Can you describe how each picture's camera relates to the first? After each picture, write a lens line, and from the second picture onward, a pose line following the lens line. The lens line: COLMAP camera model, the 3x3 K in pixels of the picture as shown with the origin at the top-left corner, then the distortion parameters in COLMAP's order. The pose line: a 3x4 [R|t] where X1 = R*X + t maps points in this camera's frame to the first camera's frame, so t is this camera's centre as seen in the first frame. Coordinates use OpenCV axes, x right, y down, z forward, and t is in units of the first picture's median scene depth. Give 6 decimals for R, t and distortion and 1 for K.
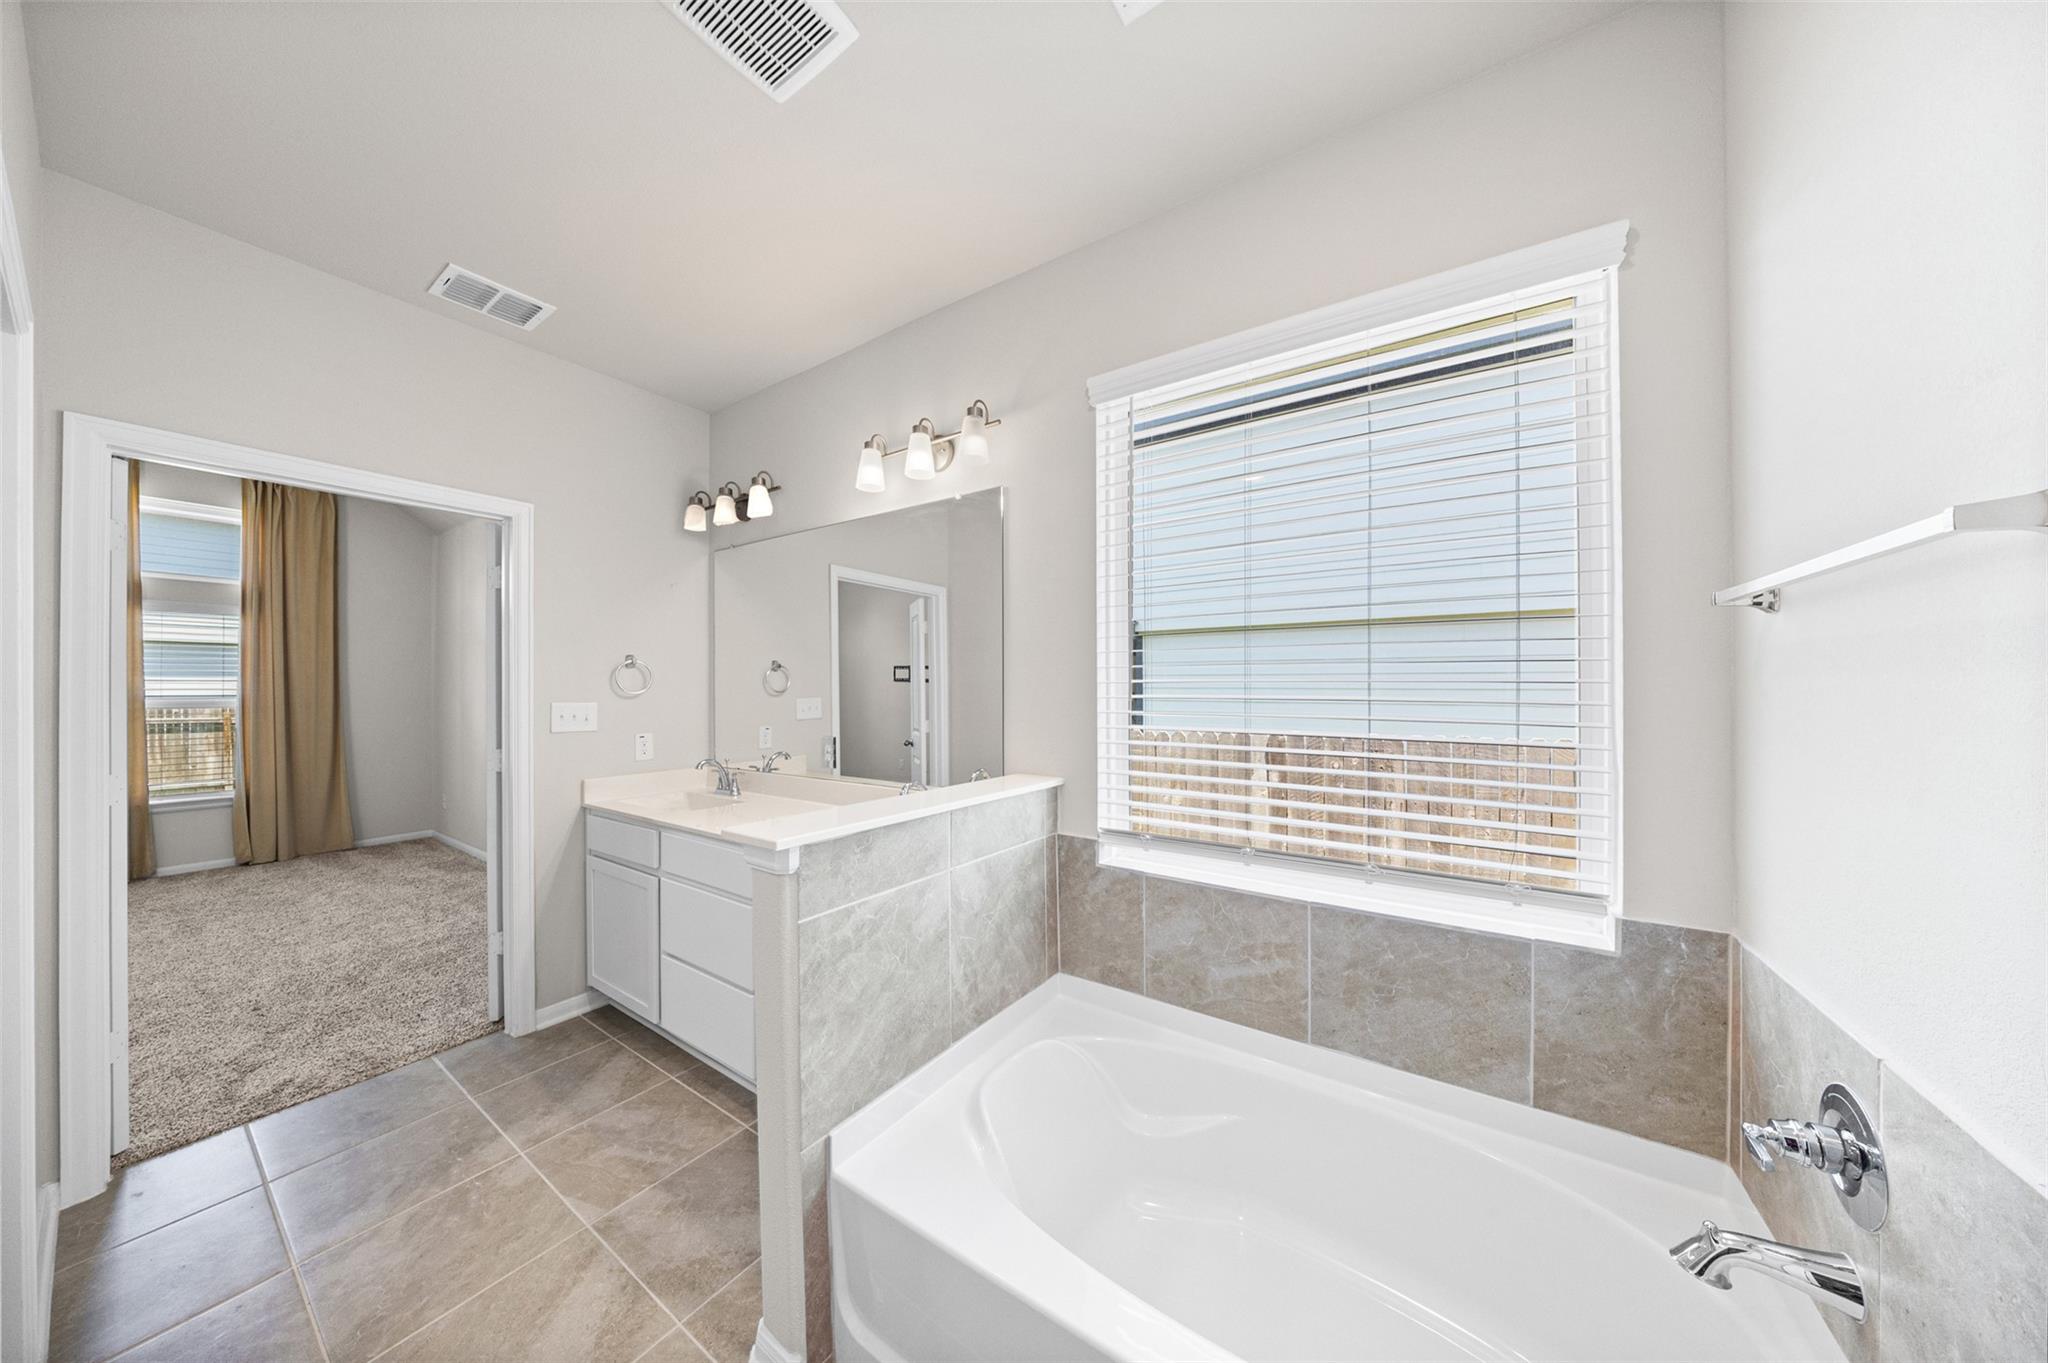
lens RADIAL K [[639.1, 0, 1010.2], [0, 639.1, 687.5], [0, 0, 1]] dist [-0.000005, -0.000007]
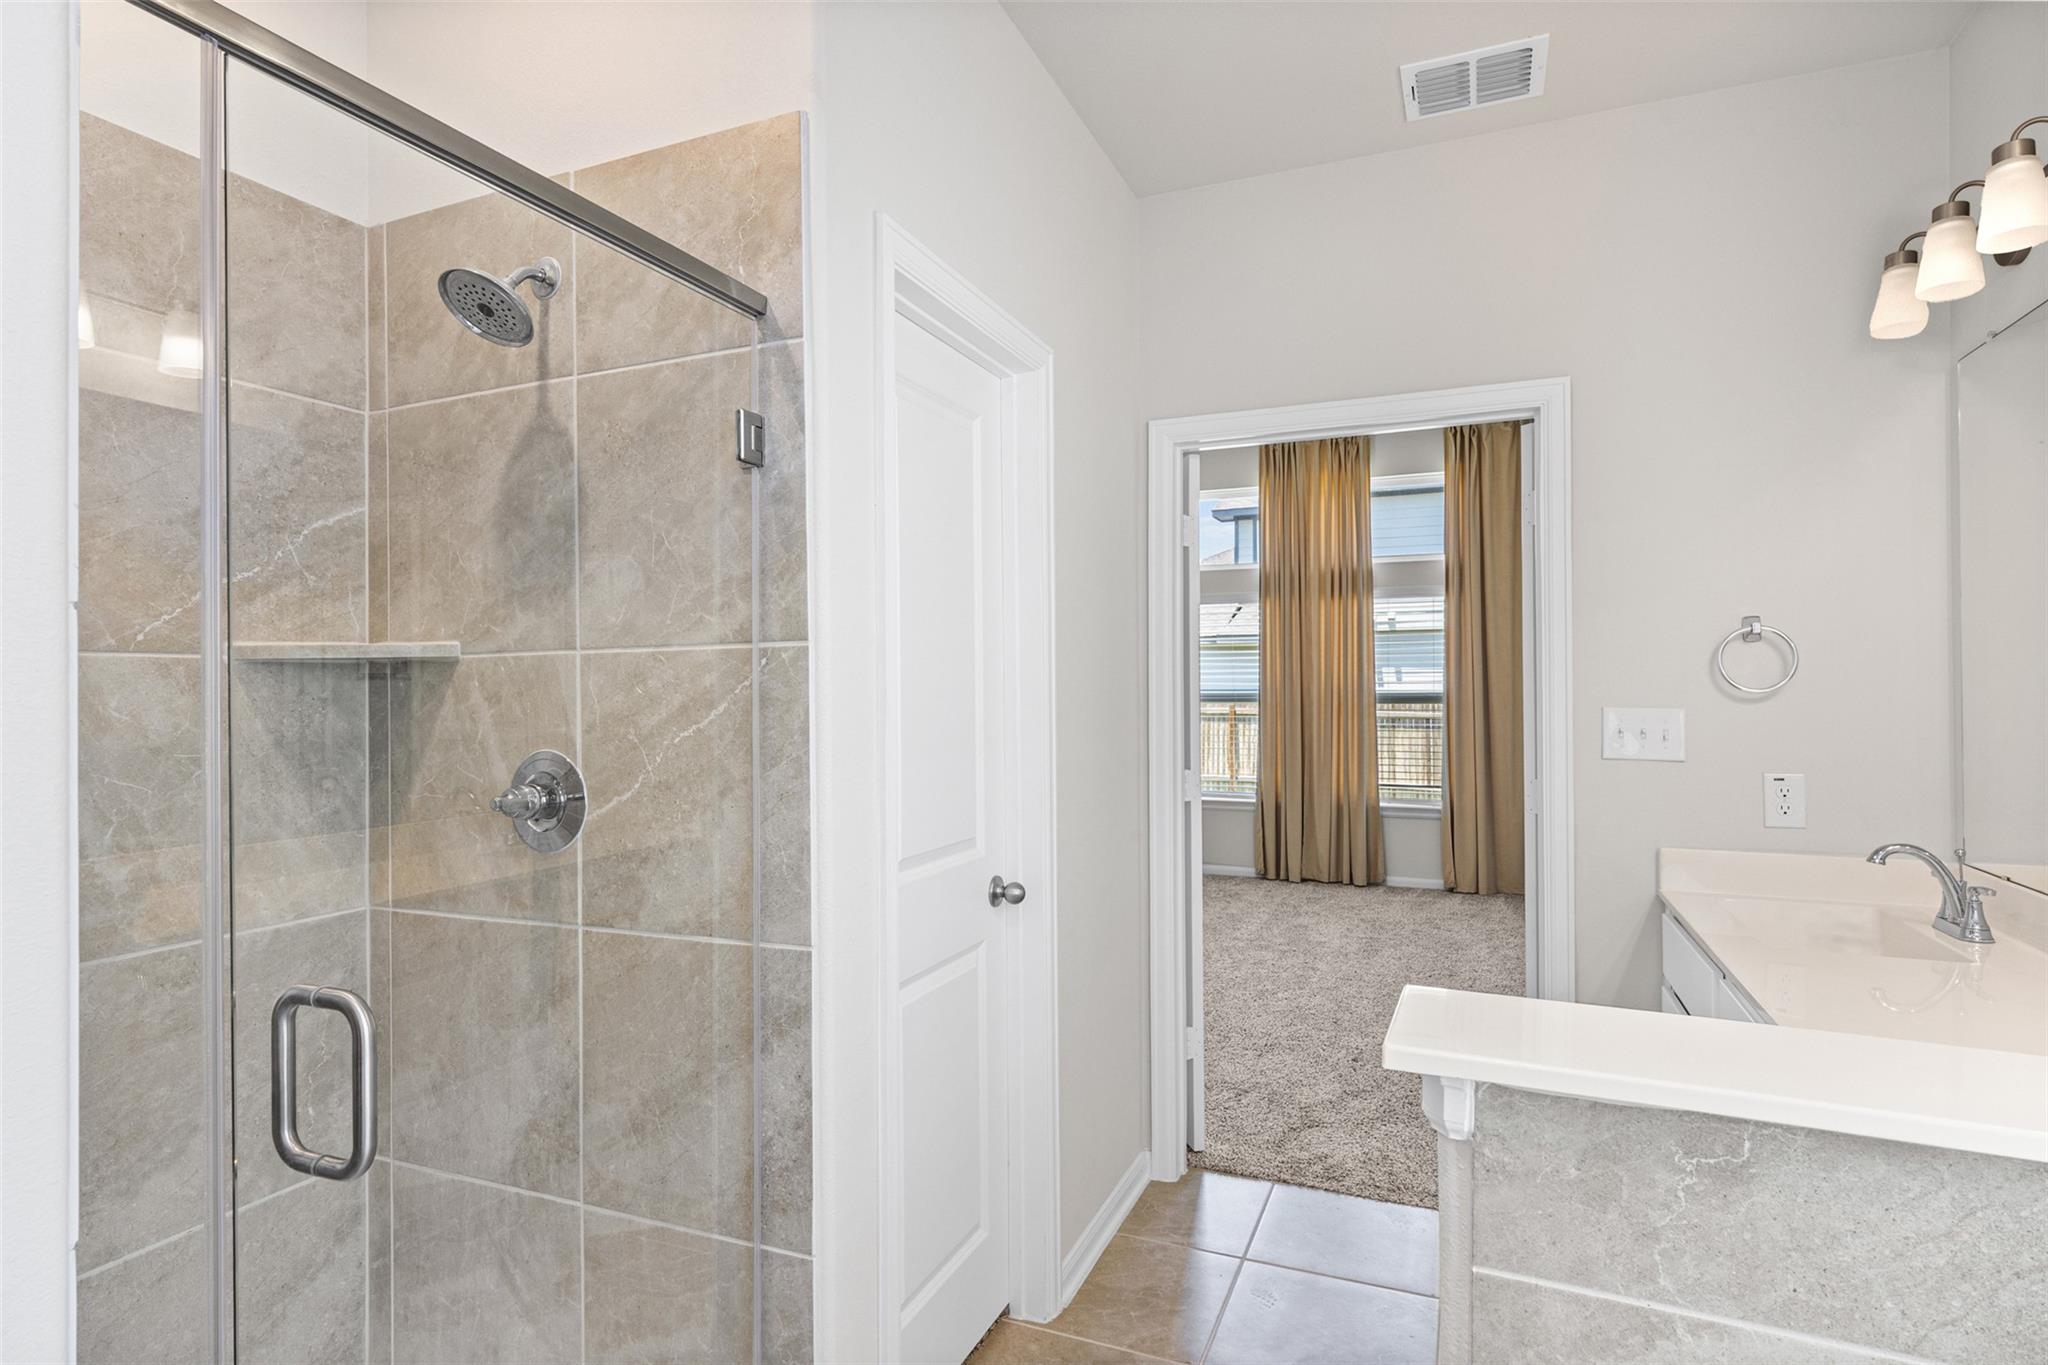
lens RADIAL K [[1072.1, 0, 1024.1], [0, 1072.1, 680.6], [0, 0, 1]] dist [0.003715, 0.000435]
pose [[0.194749, -0.003860, -0.980846, 0.147955], [0.008424, 0.999962, -0.002263, -0.002779], [0.980817, -0.007822, 0.194774, 0.312355]]
